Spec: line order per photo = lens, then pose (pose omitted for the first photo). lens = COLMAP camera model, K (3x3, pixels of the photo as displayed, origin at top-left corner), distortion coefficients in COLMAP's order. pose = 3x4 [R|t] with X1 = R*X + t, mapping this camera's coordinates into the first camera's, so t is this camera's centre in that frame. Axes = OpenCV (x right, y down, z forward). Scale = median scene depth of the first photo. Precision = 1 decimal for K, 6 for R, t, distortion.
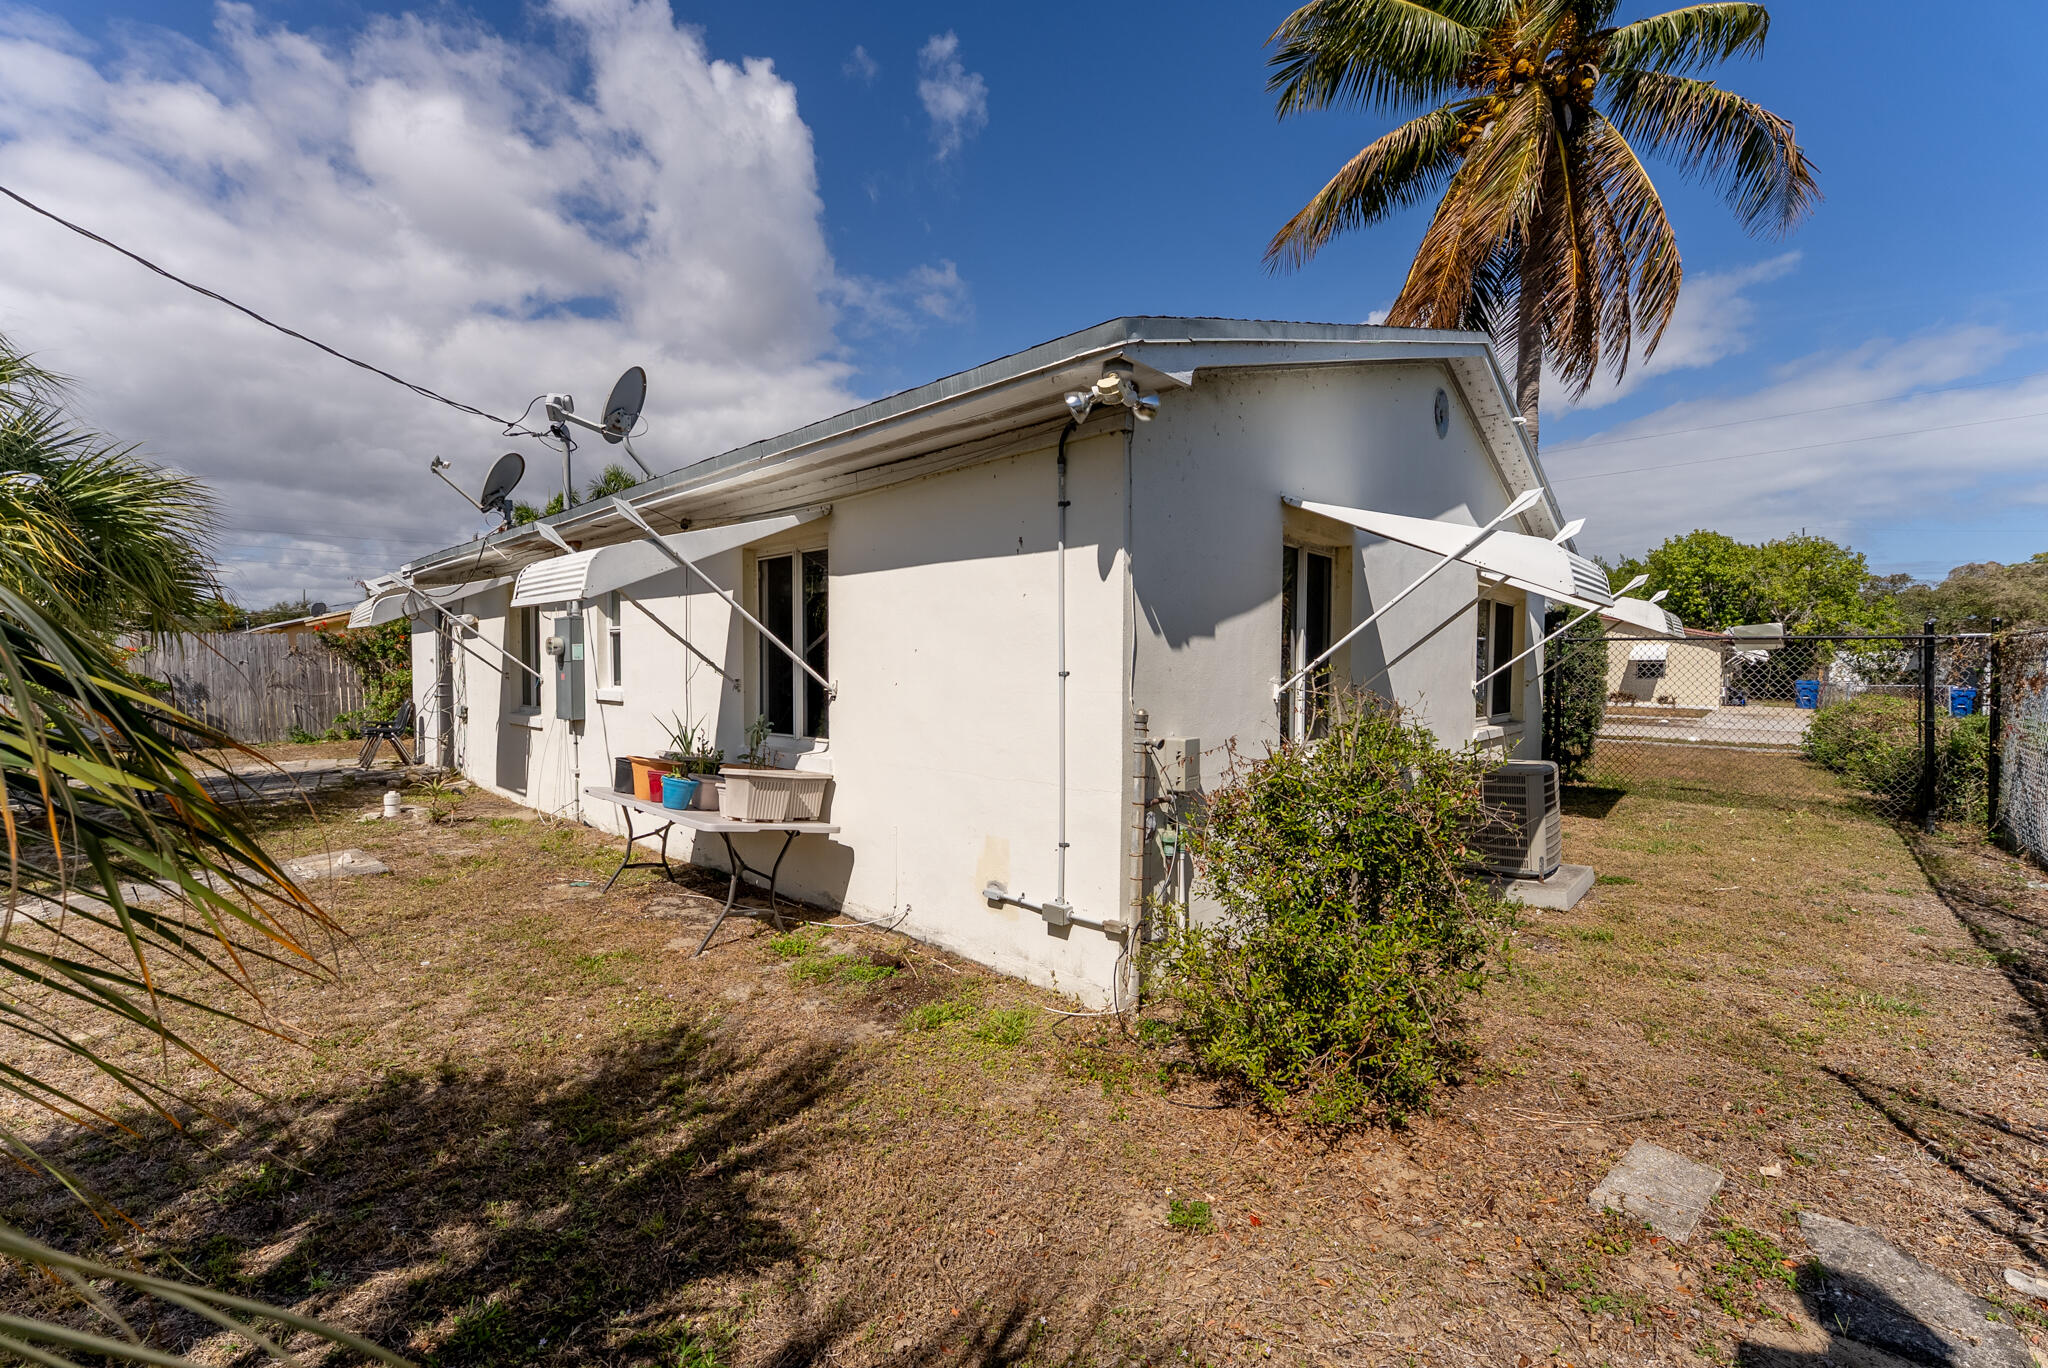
lens RADIAL K [[828.7, 0, 1024.0], [0, 828.7, 684.0], [0, 0, 1]] dist [-0.000481, -0.000077]
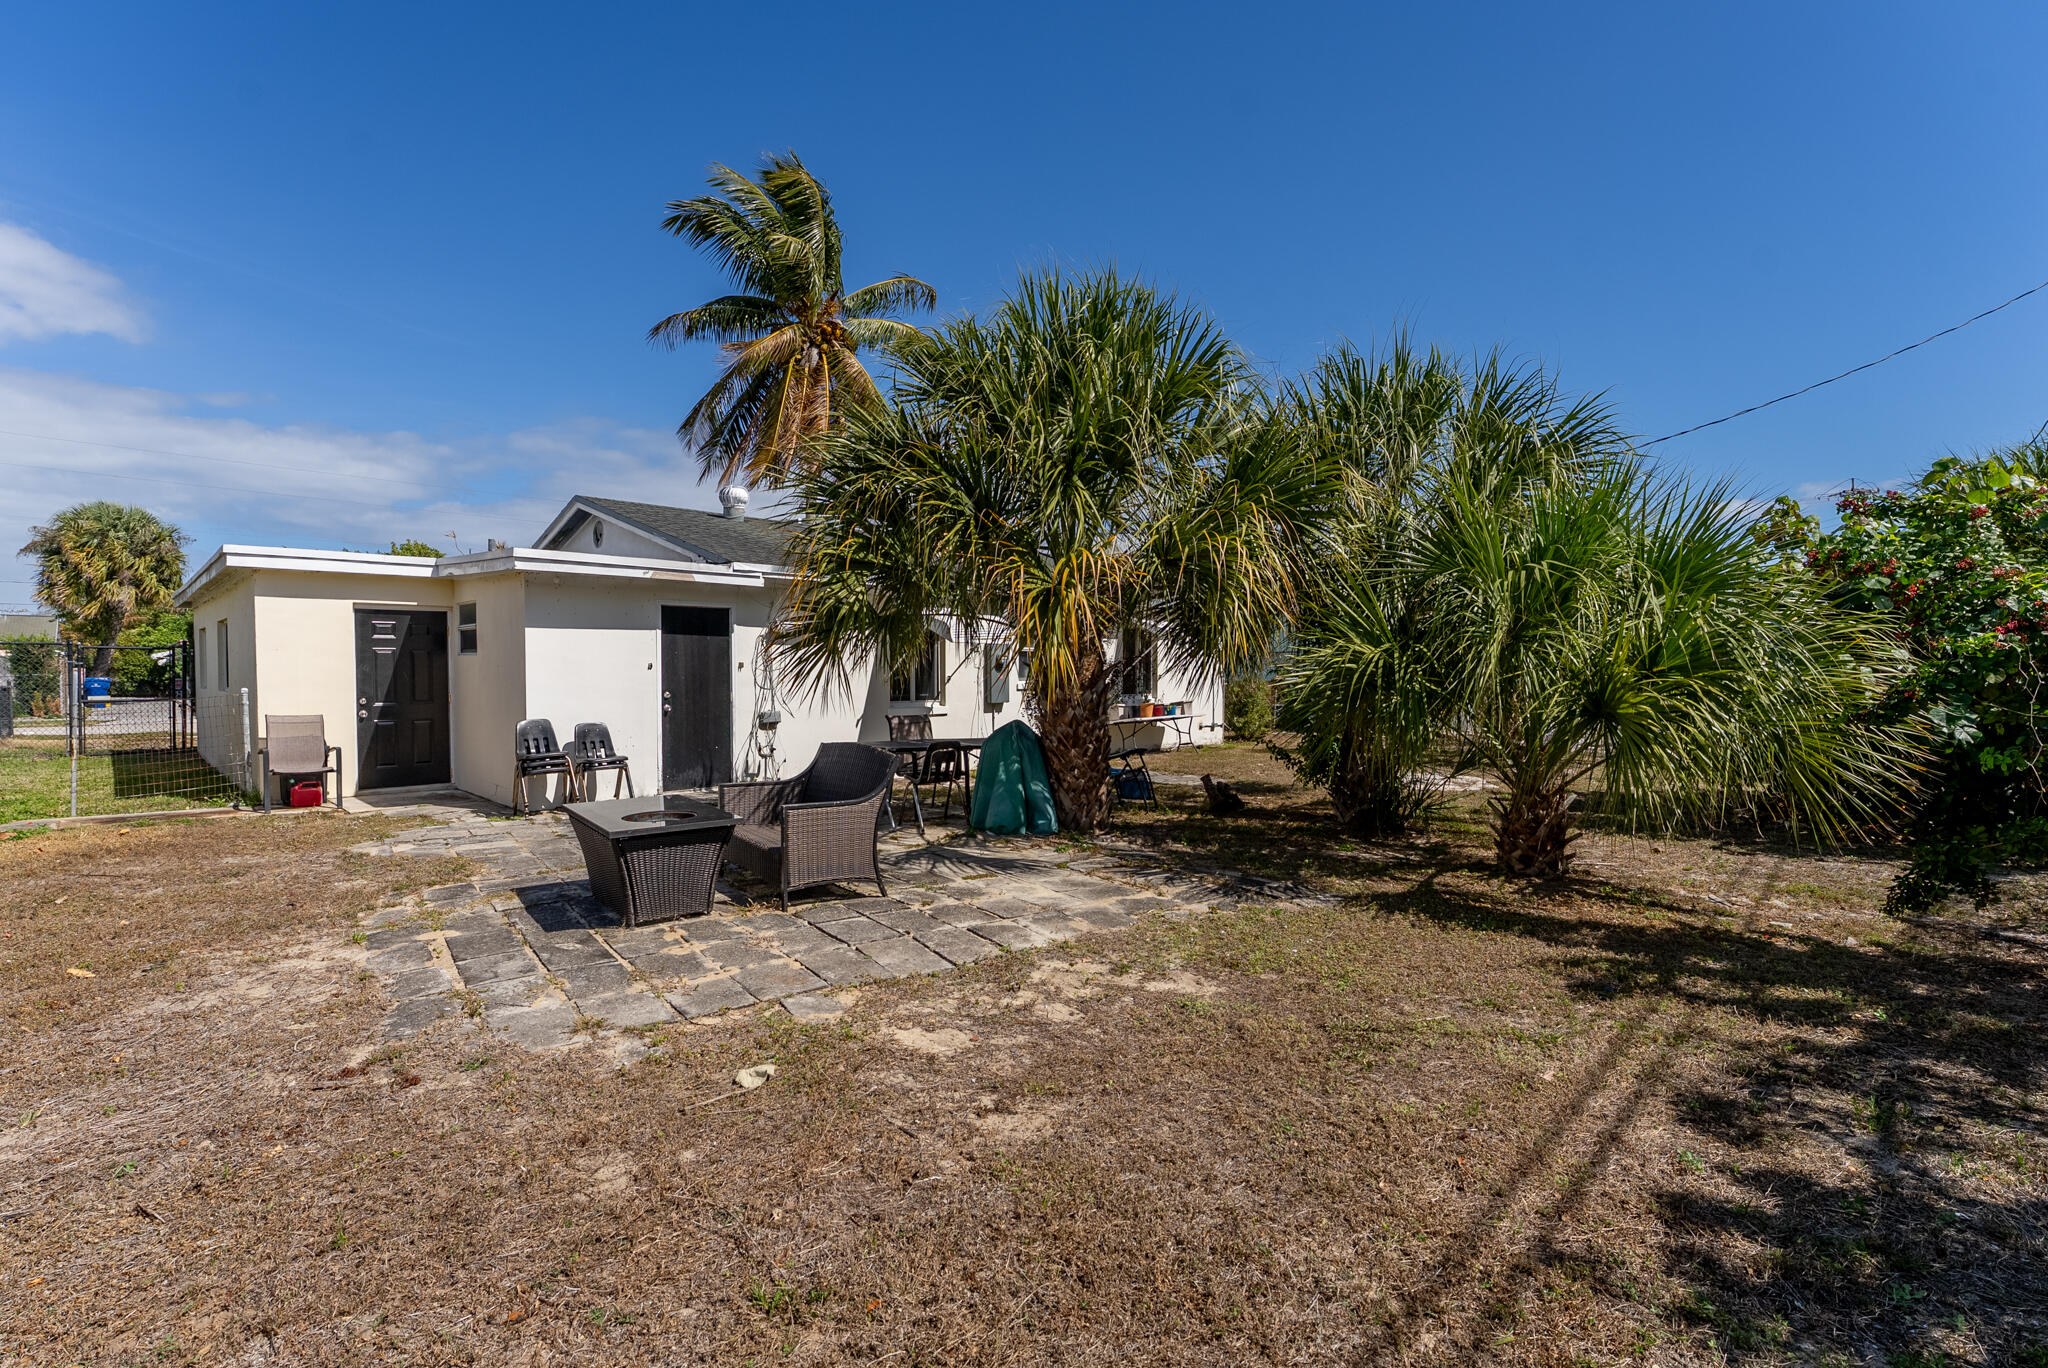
lens RADIAL K [[932.7, 0, 1024.0], [0, 932.7, 684.0], [0, 0, 1]] dist [-0.003036, -0.000534]
pose [[0.040373, -0.027965, 0.998793, -3.946467], [0.017441, 0.999476, 0.027279, -0.072716], [-0.999032, 0.016319, 0.040839, 1.443289]]
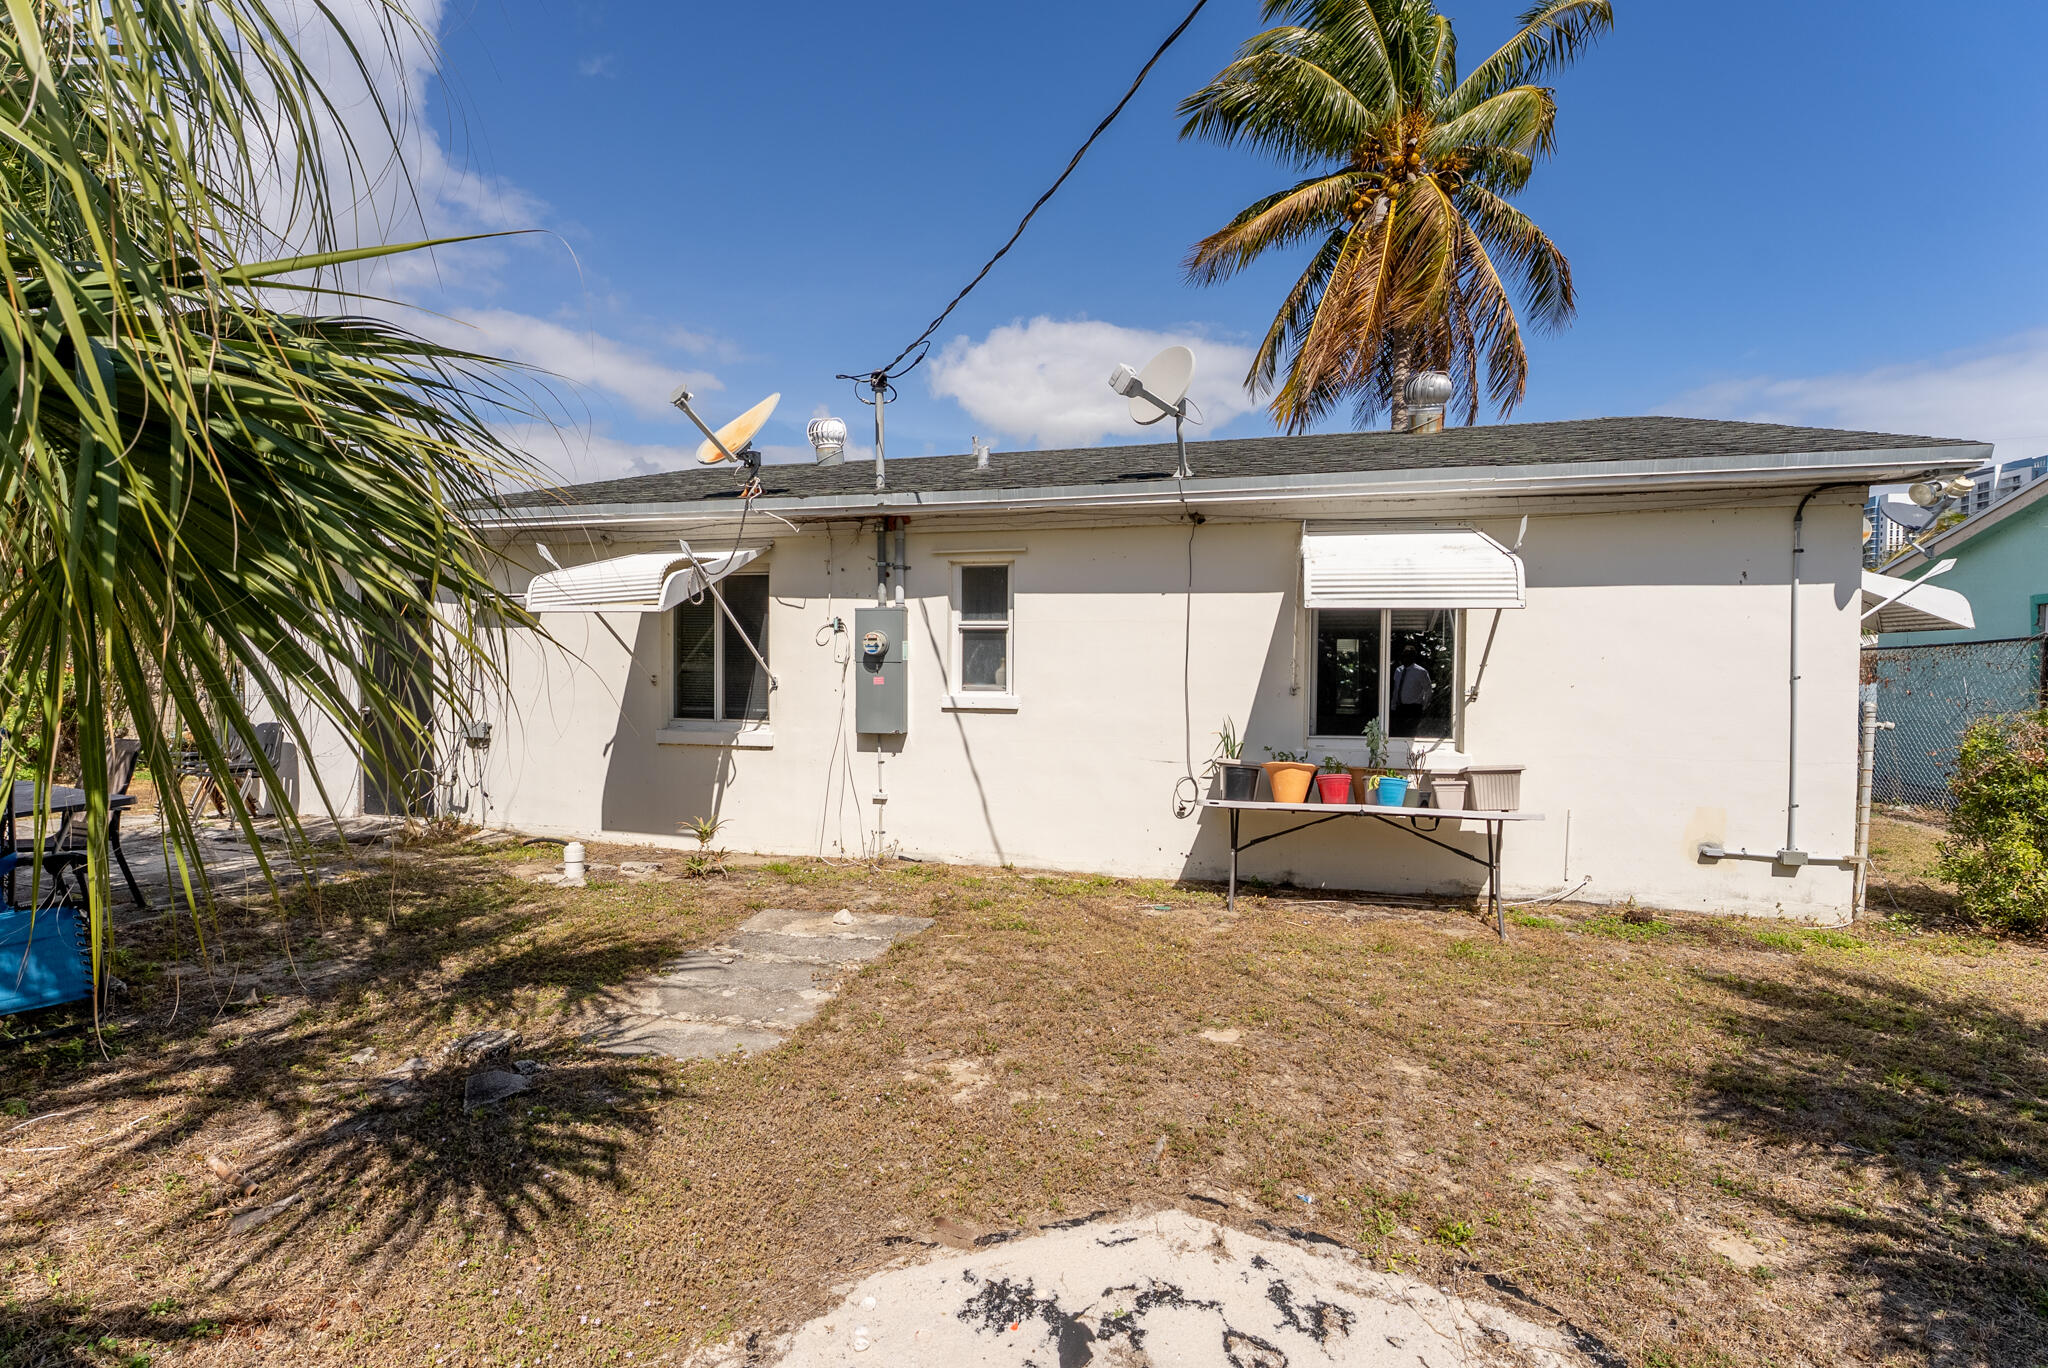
lens RADIAL K [[932.7, 0, 1024.0], [0, 932.7, 684.0], [0, 0, 1]] dist [-0.003036, -0.000534]
pose [[0.889608, -0.005192, 0.456695, -1.390125], [0.006307, 0.999980, -0.000918, -0.006638], [-0.456681, 0.003697, 0.889623, 0.186656]]
